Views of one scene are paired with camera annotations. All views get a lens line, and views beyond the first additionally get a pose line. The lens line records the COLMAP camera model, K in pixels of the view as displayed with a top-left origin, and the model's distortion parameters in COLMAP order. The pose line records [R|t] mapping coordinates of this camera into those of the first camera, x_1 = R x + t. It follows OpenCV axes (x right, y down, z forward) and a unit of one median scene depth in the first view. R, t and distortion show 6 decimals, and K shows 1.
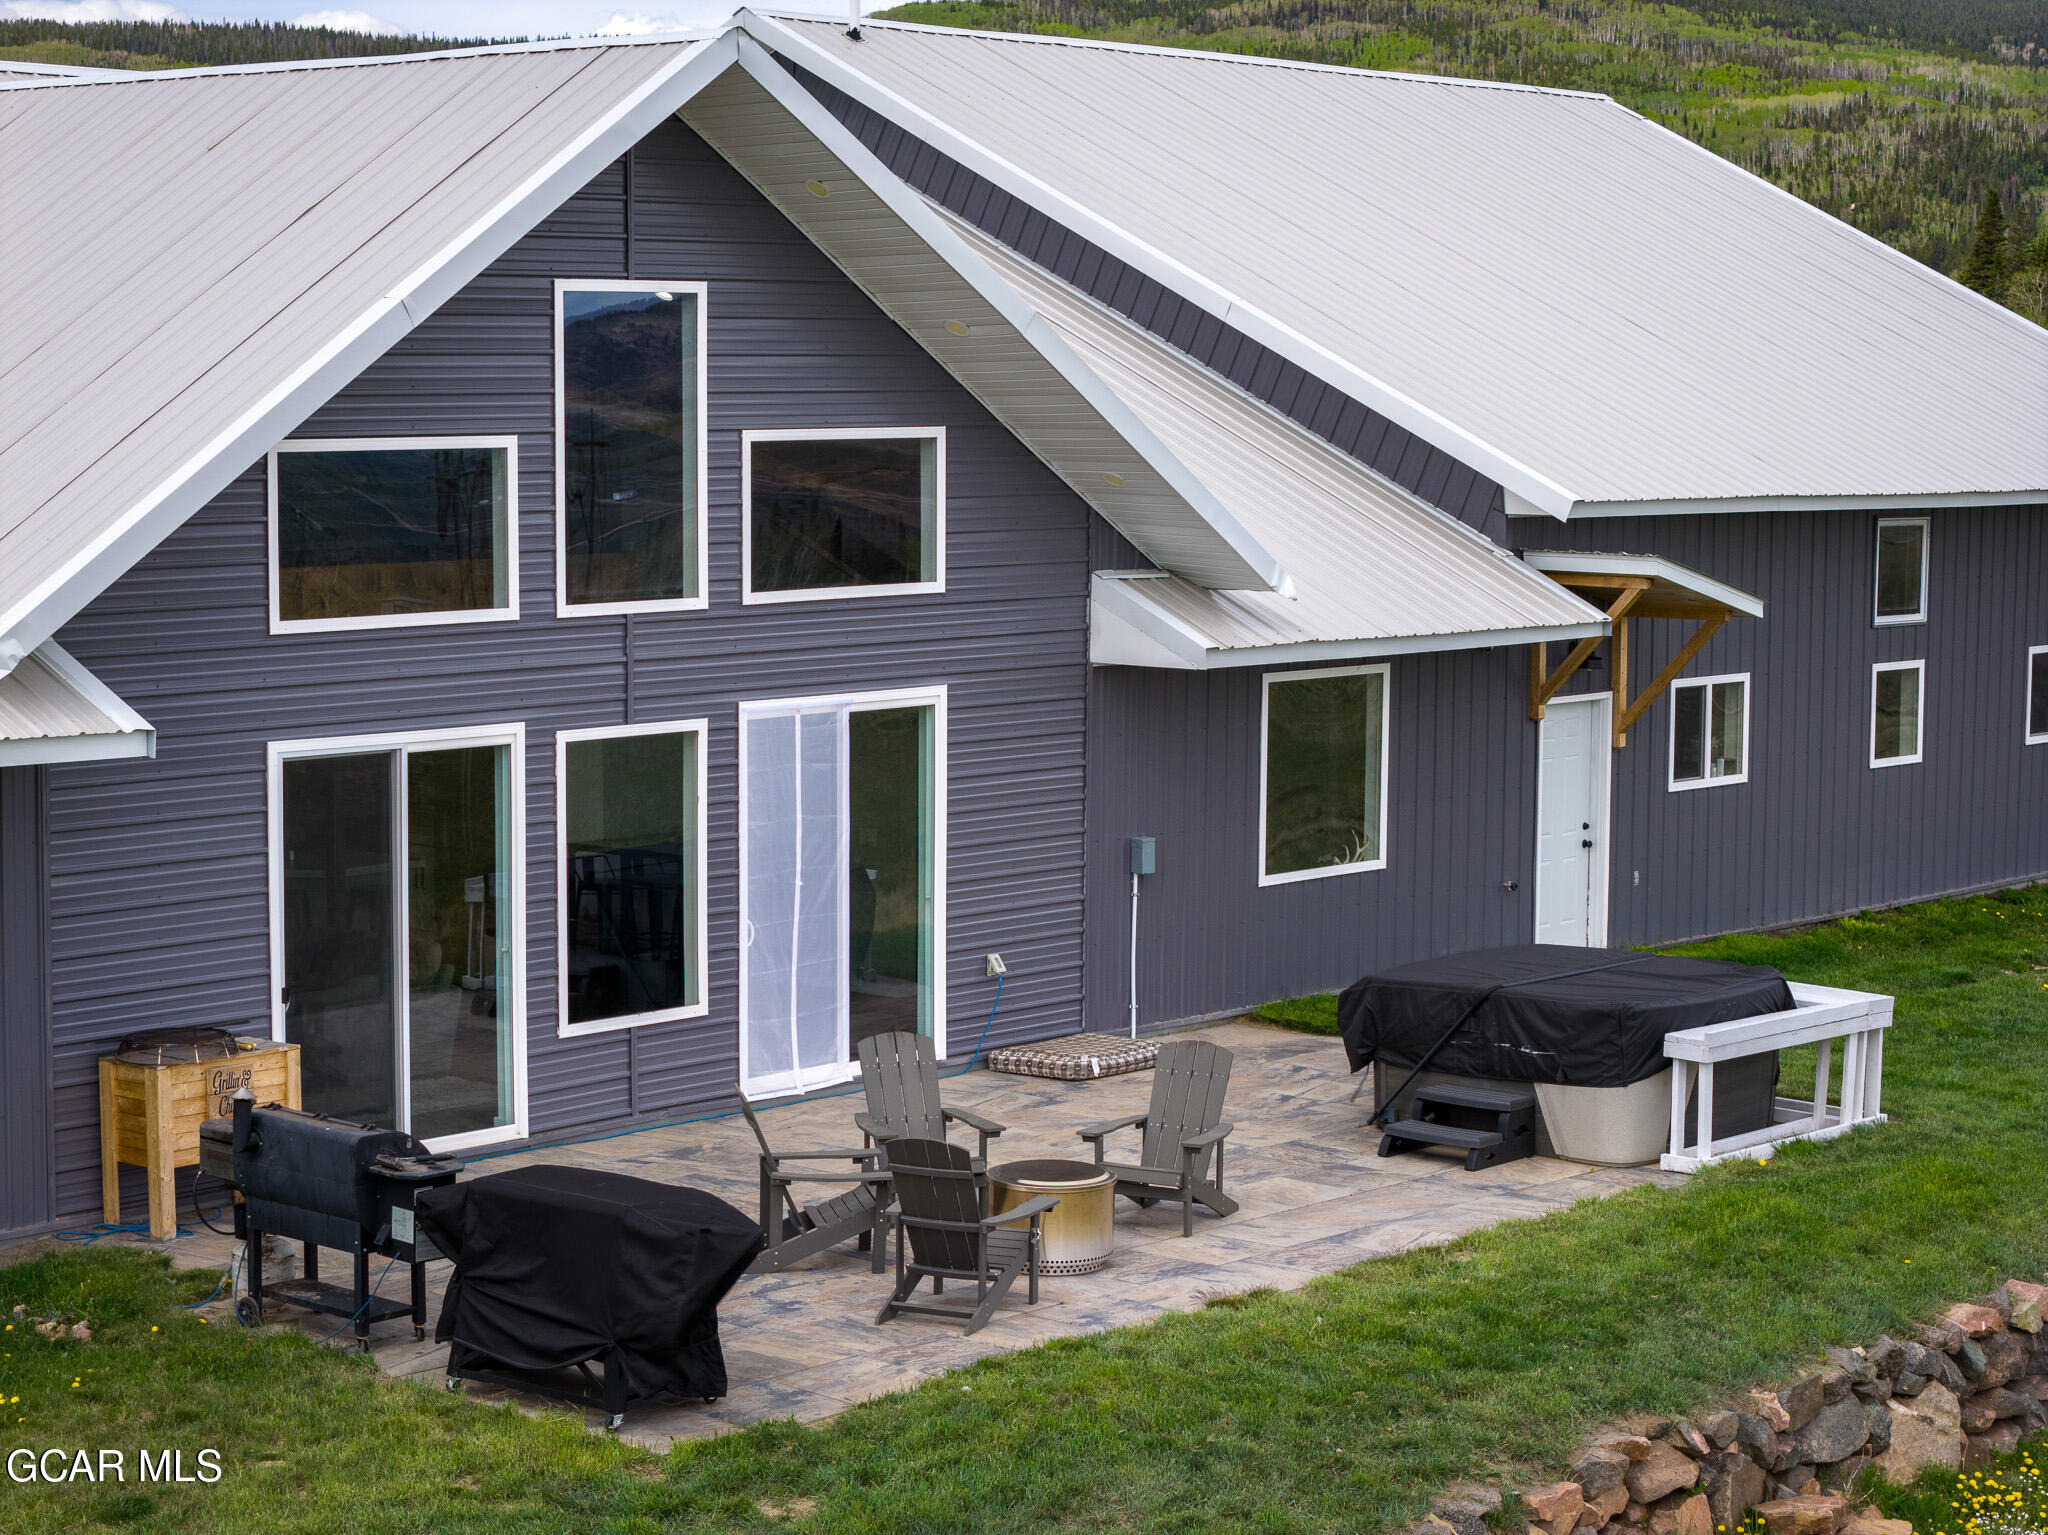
lens RADIAL K [[4121.5, 0, 1024.0], [0, 4121.5, 767.5], [0, 0, 1]] dist [-0.276898, 1.507054]
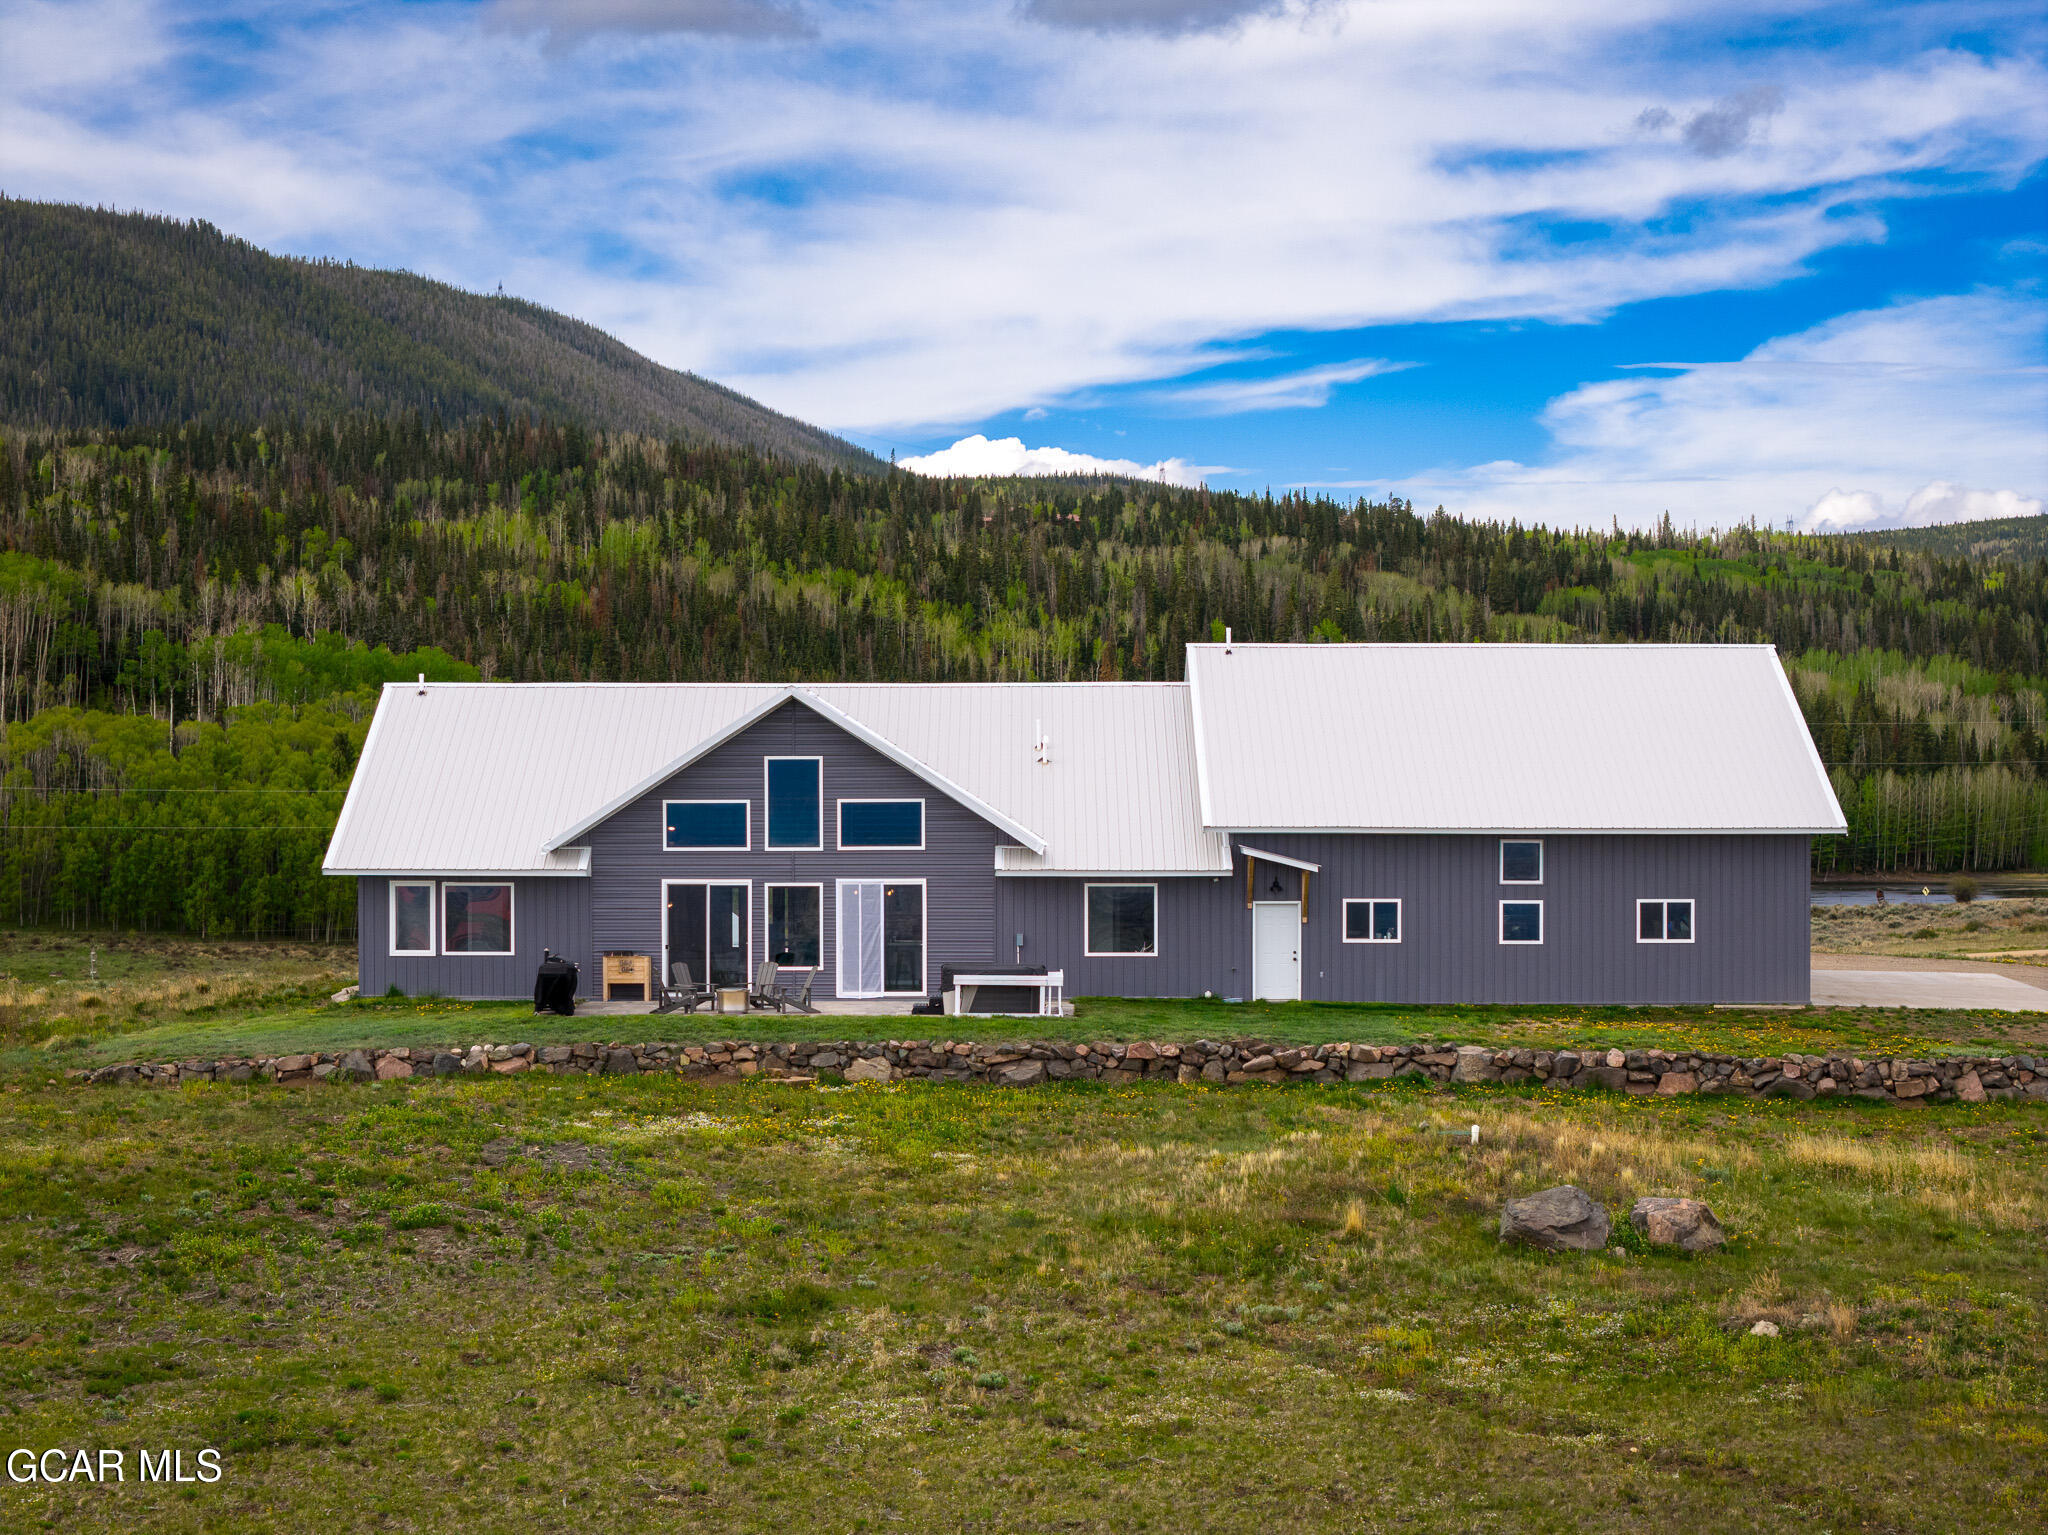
lens RADIAL K [[4121.5, 0, 1024.0], [0, 4121.5, 767.5], [0, 0, 1]] dist [-0.276898, 1.507054]
pose [[0.657420, -0.009077, -0.753469, 2.658517], [-0.069007, 0.995000, -0.072197, 0.130553], [0.750357, 0.099459, 0.653507, -1.143186]]
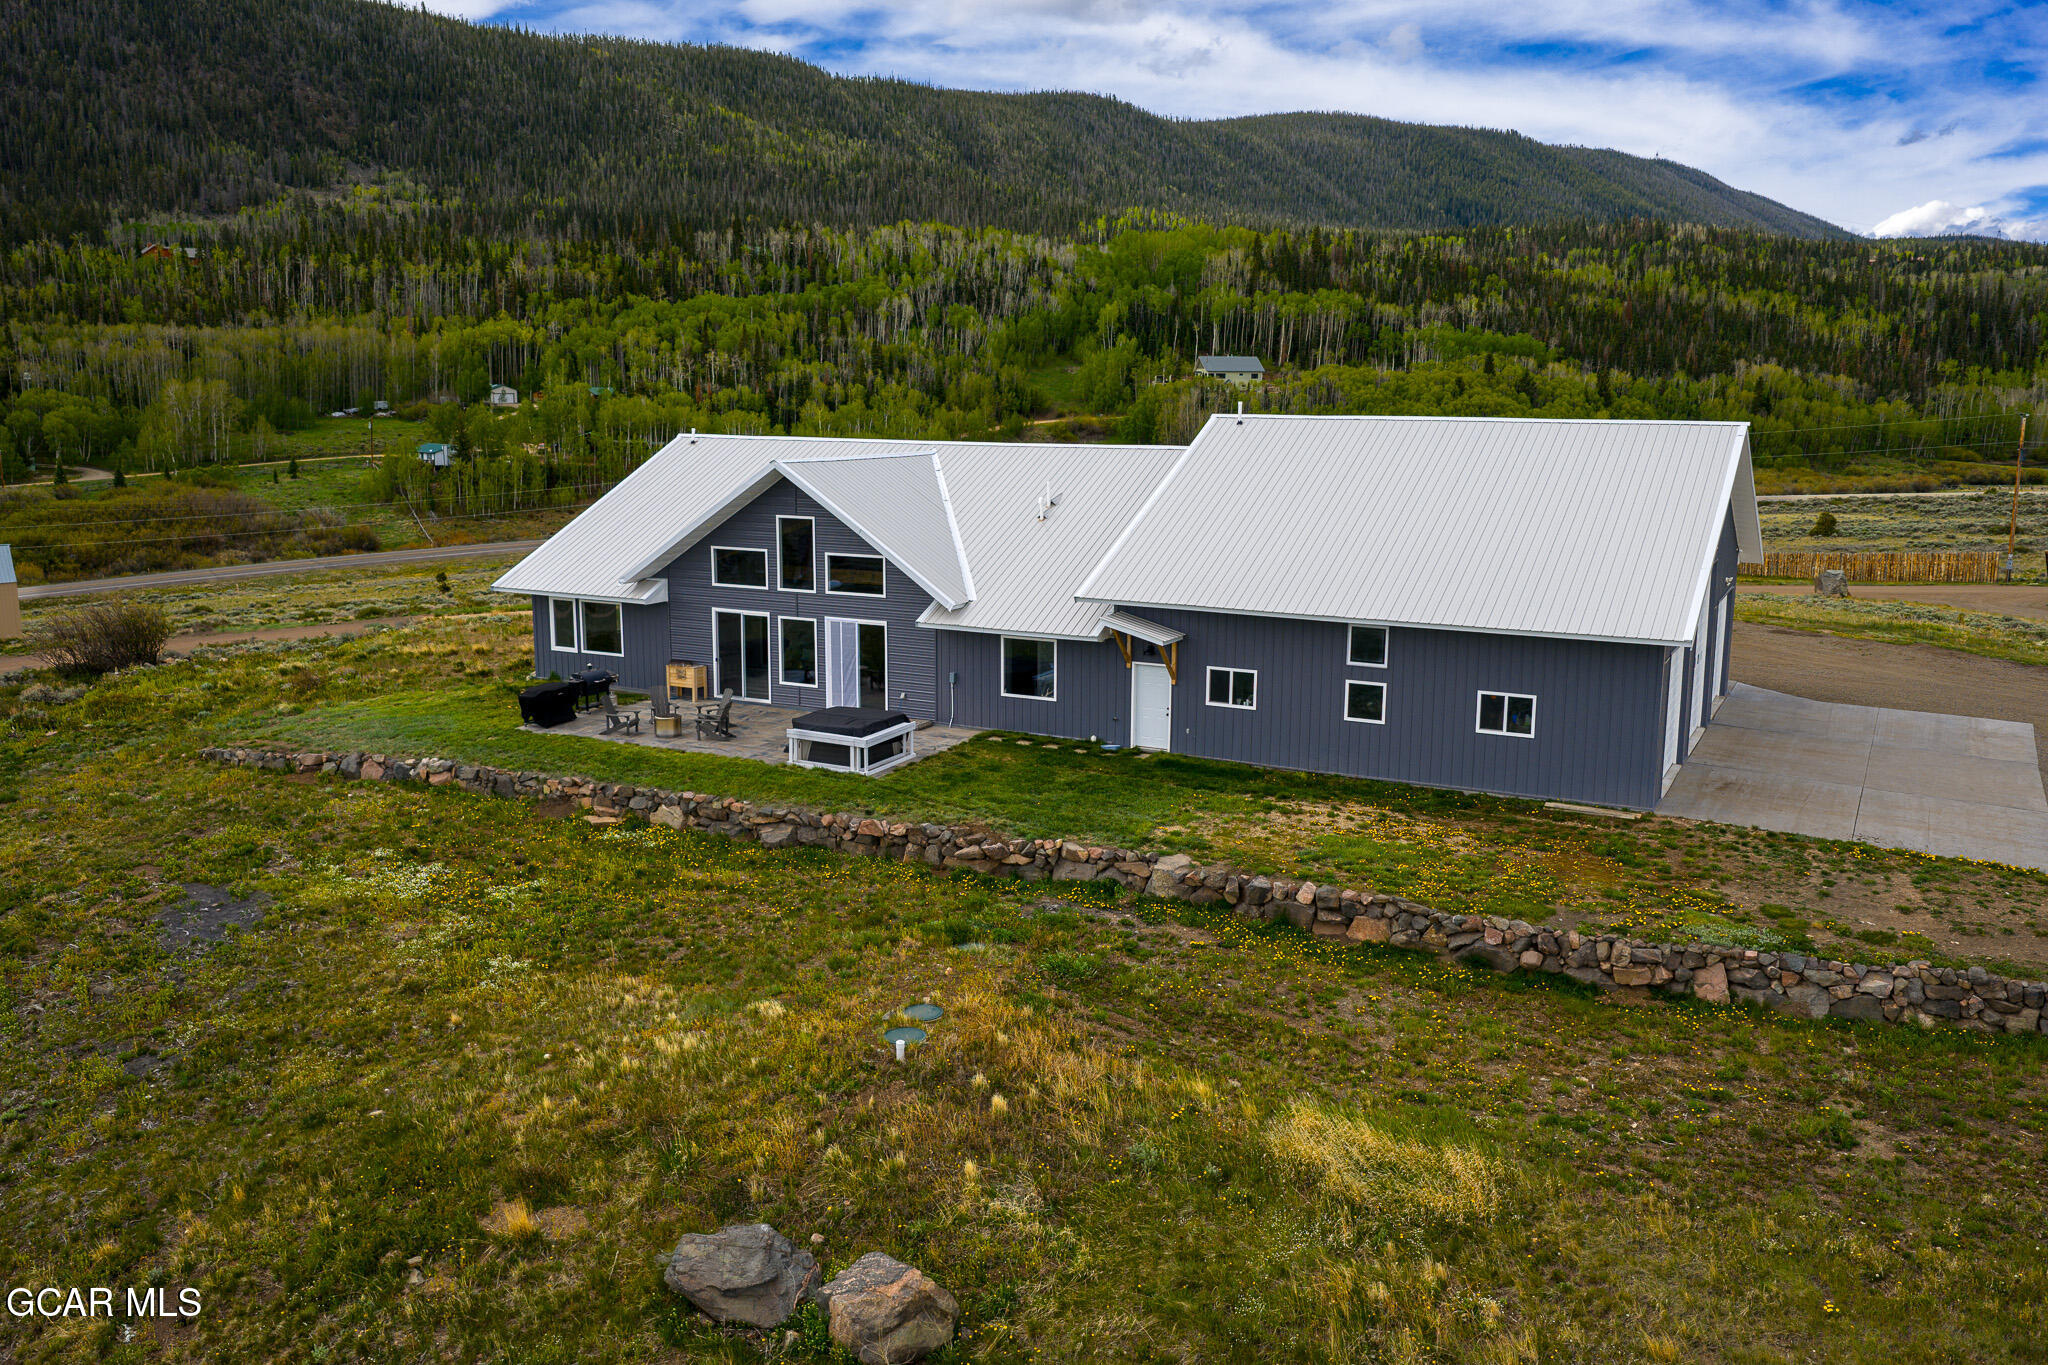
lens RADIAL K [[1697.0, 0, 1011.1], [0, 1697.0, 704.8], [0, 0, 1]] dist [0.017337, -0.027393]
pose [[0.232993, 0.176682, -0.956294, 1.694088], [-0.098913, 0.982563, 0.157436, -0.224856], [0.967435, 0.057908, 0.246406, 0.778660]]
